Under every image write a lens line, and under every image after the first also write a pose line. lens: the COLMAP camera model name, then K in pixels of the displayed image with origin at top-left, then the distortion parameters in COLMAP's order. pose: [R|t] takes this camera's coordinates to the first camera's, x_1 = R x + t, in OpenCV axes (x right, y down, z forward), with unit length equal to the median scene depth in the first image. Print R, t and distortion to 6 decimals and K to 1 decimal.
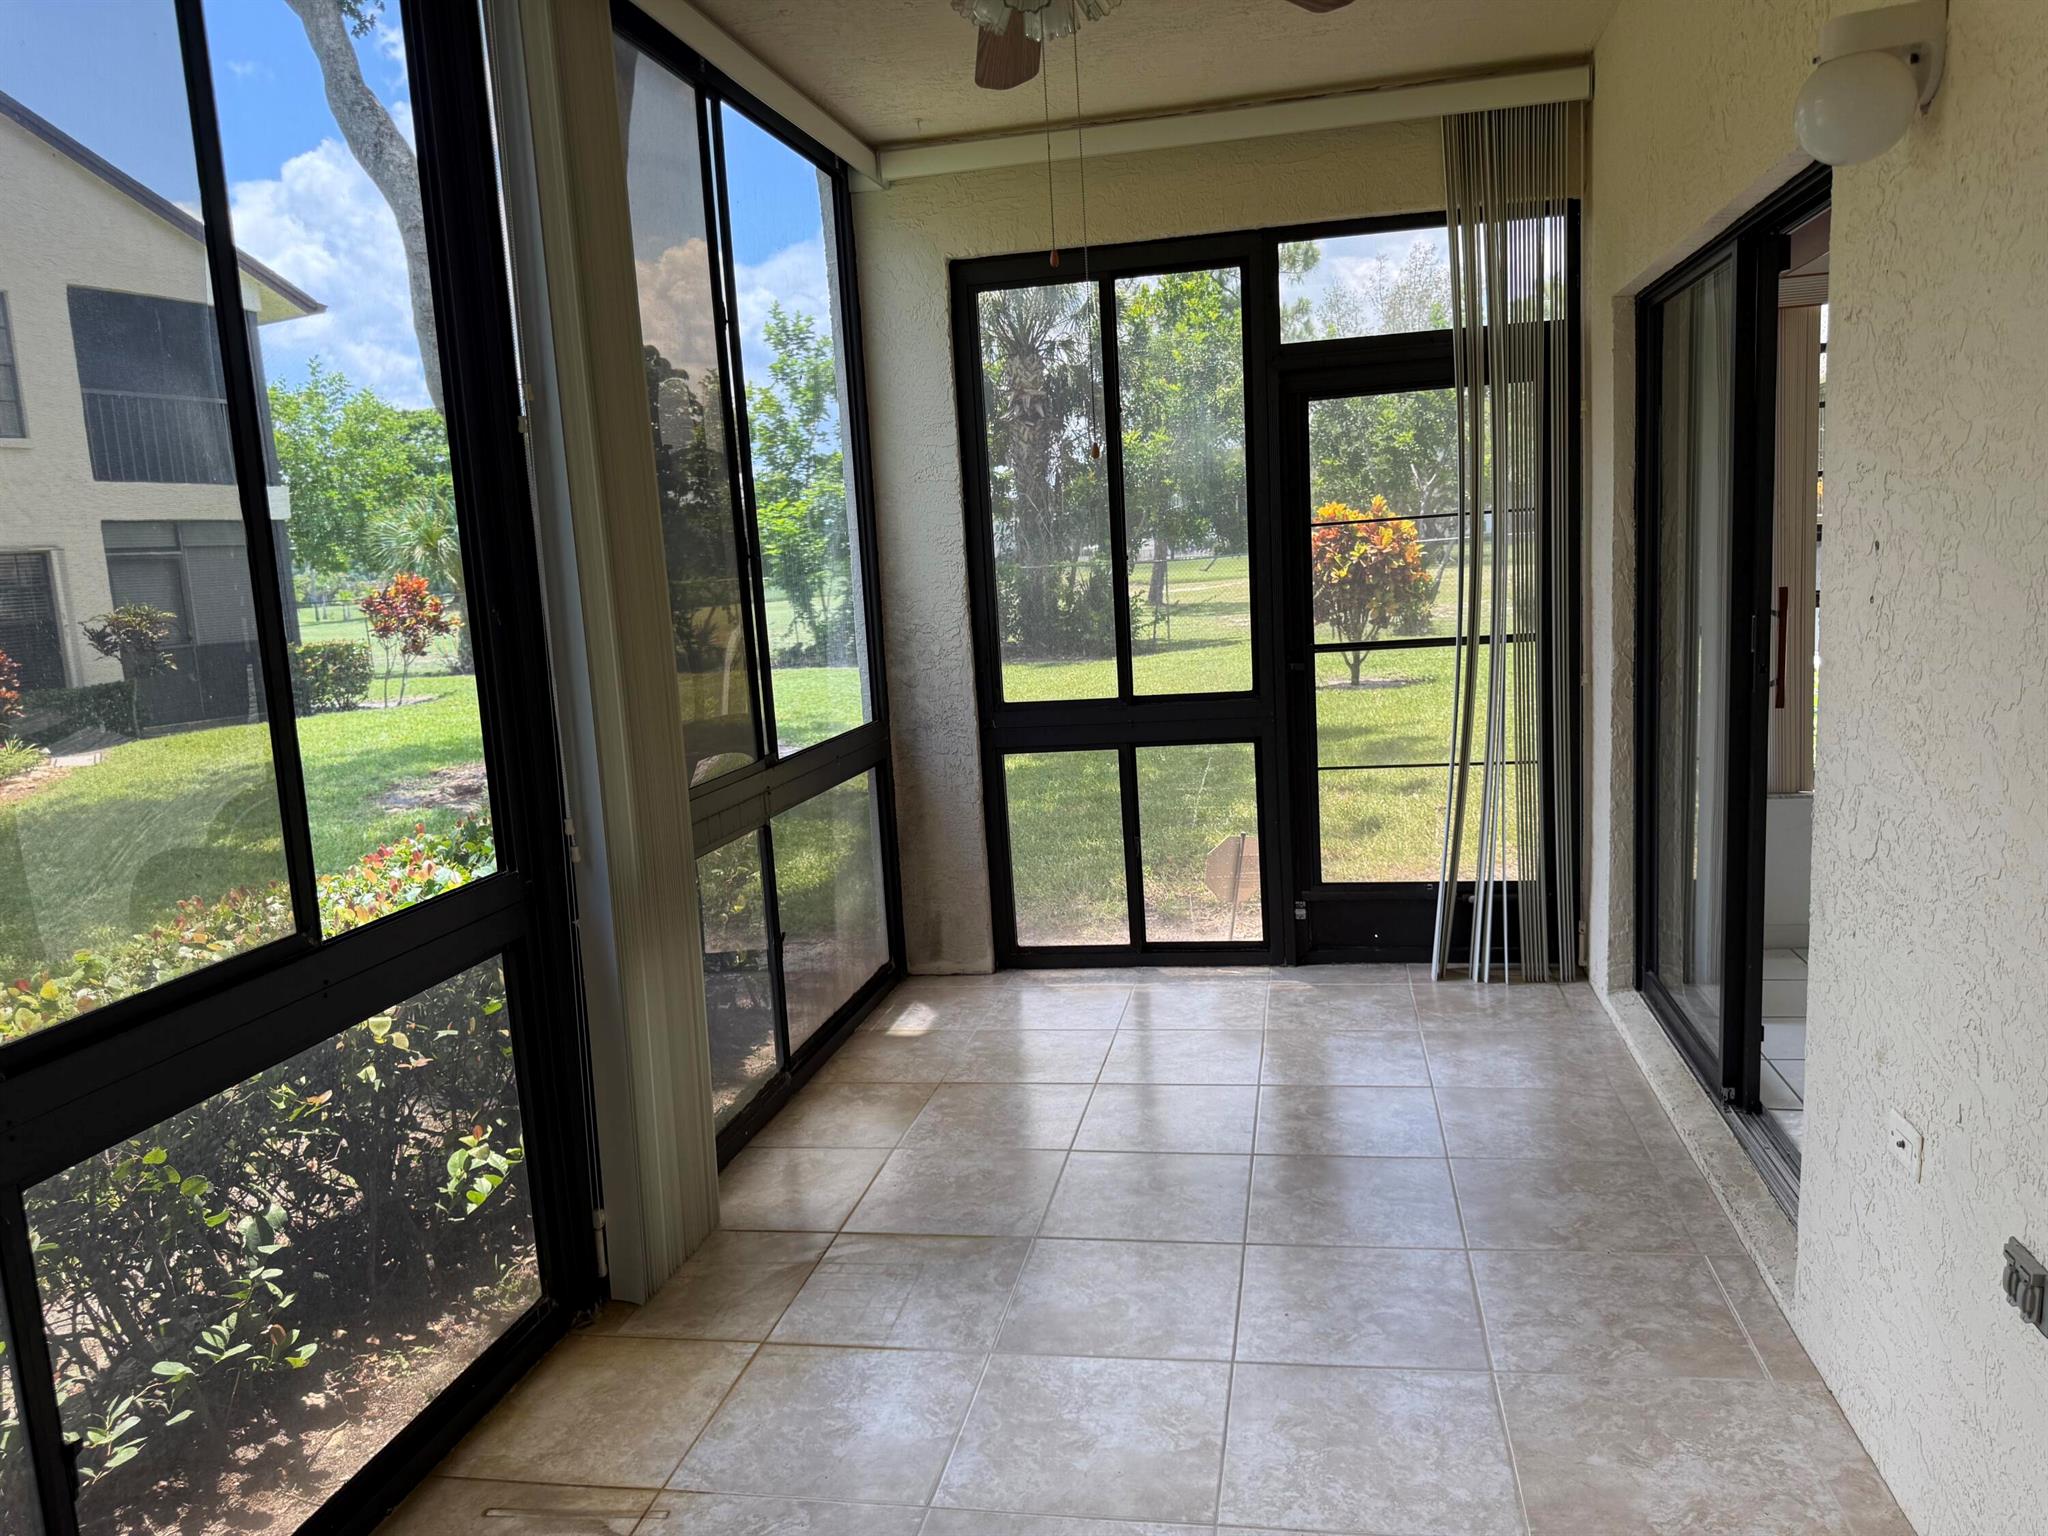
lens RADIAL K [[1469.6, 0, 1024.0], [0, 1469.6, 768.0], [0, 0, 1]] dist [0.078936, -0.120273]
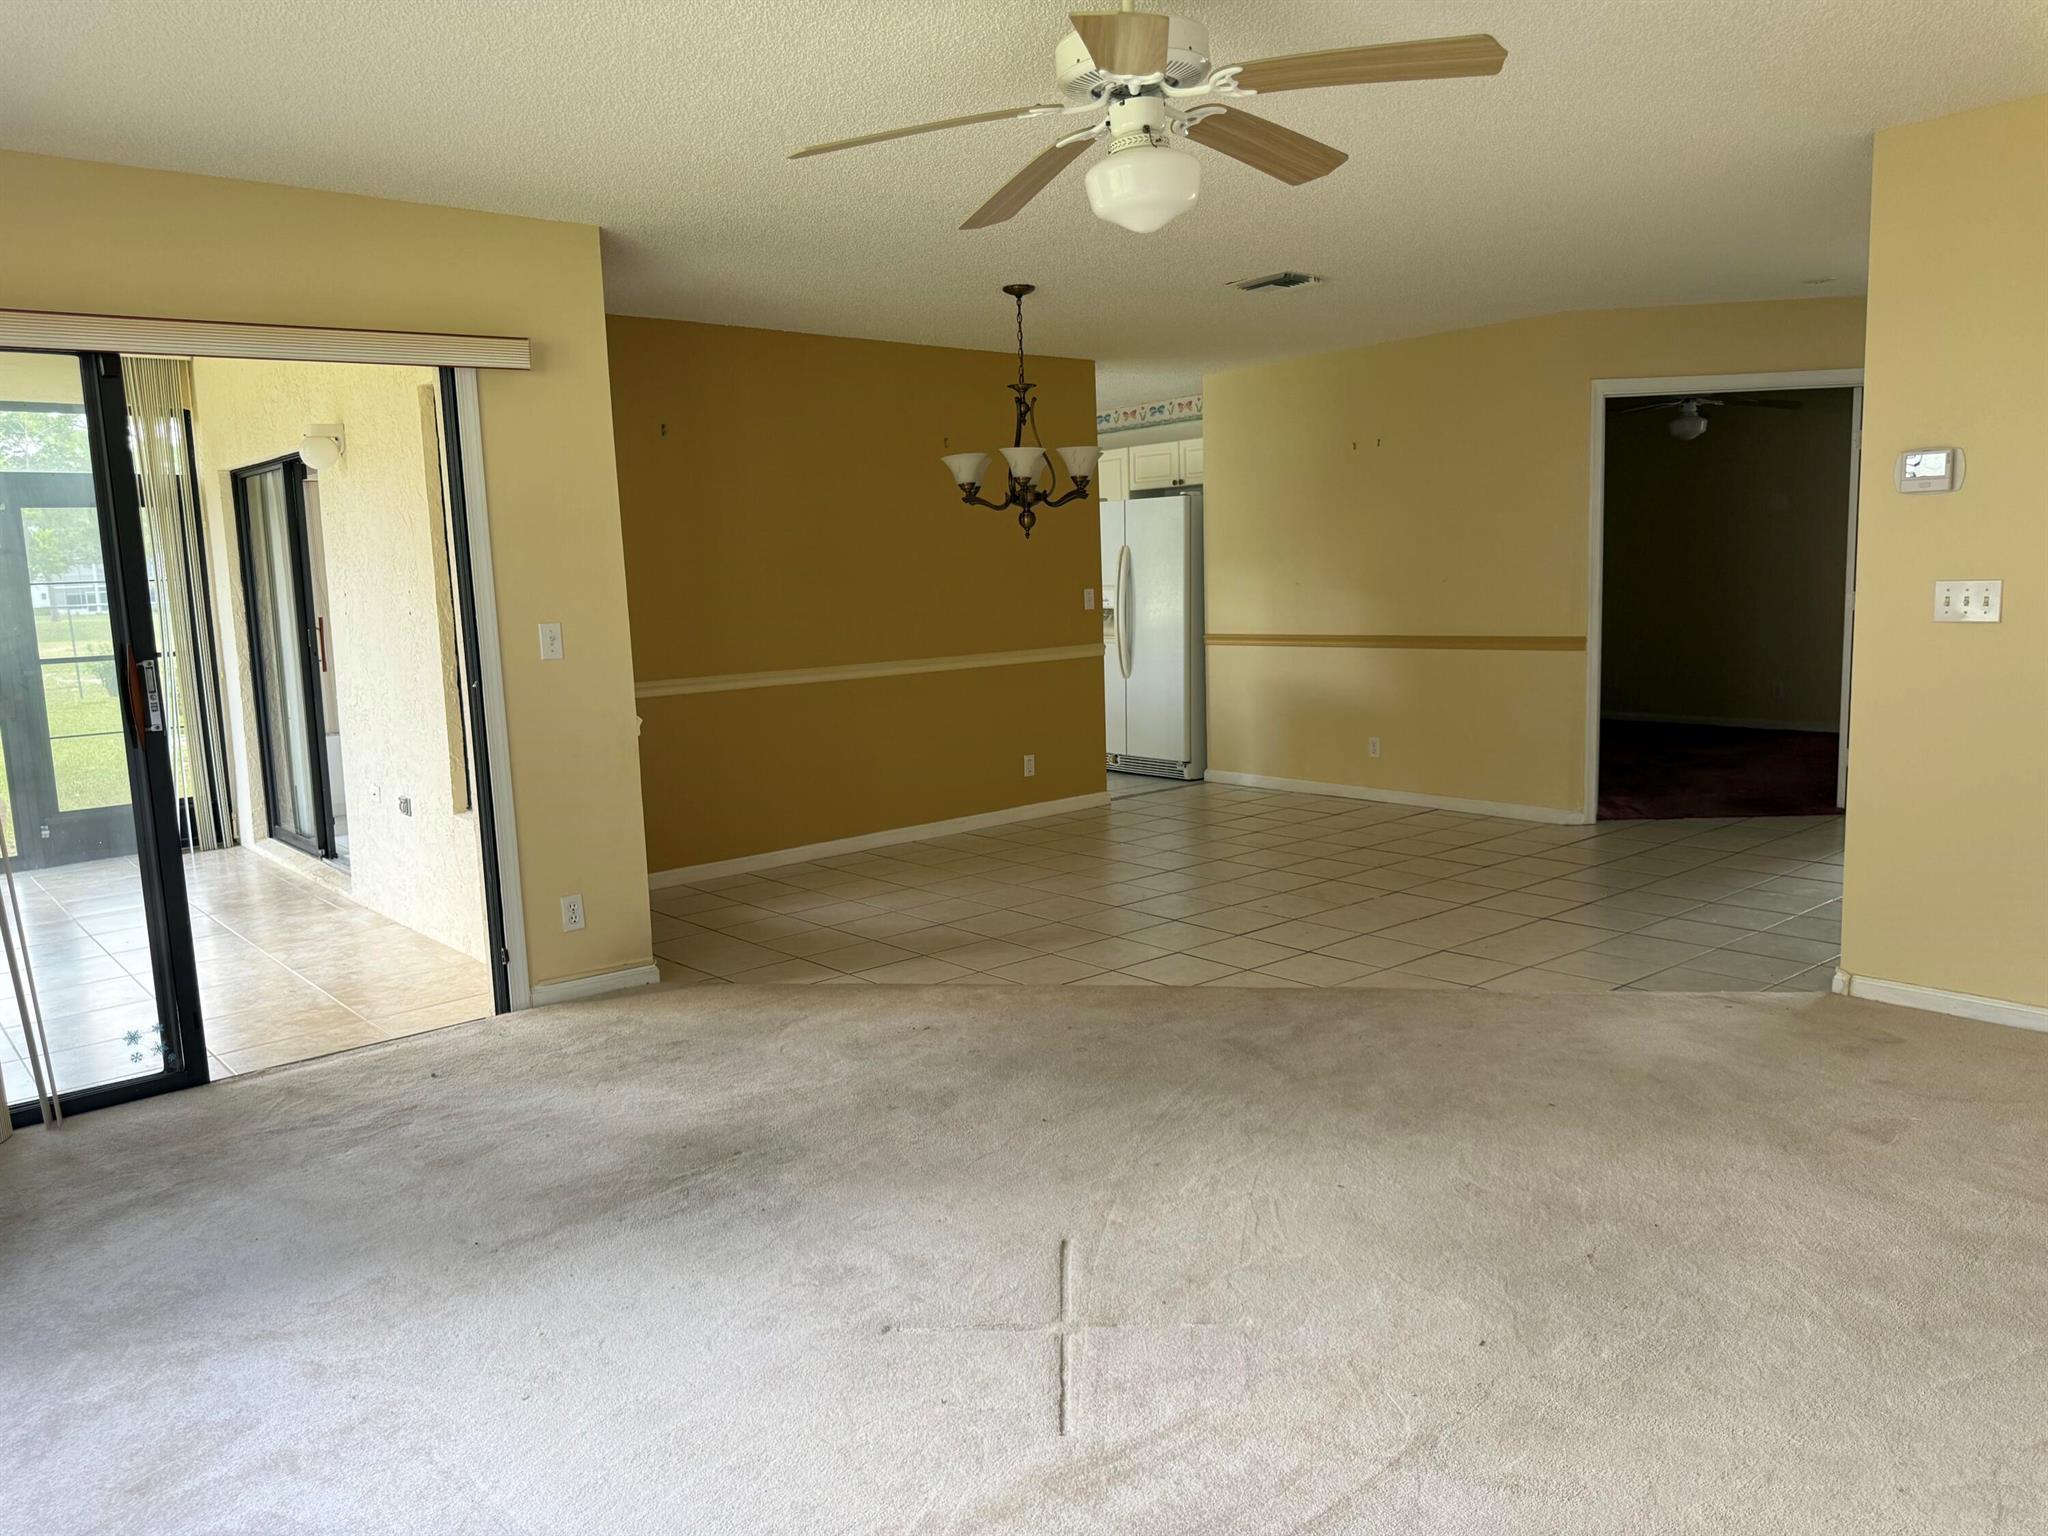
lens RADIAL K [[1469.6, 0, 1024.0], [0, 1469.6, 768.0], [0, 0, 1]] dist [0.078936, -0.120273]
pose [[0.628788, -0.066111, 0.774762, -0.439476], [0.109459, 0.993983, -0.004019, 0.175553], [-0.769834, 0.087332, 0.632241, -0.929643]]
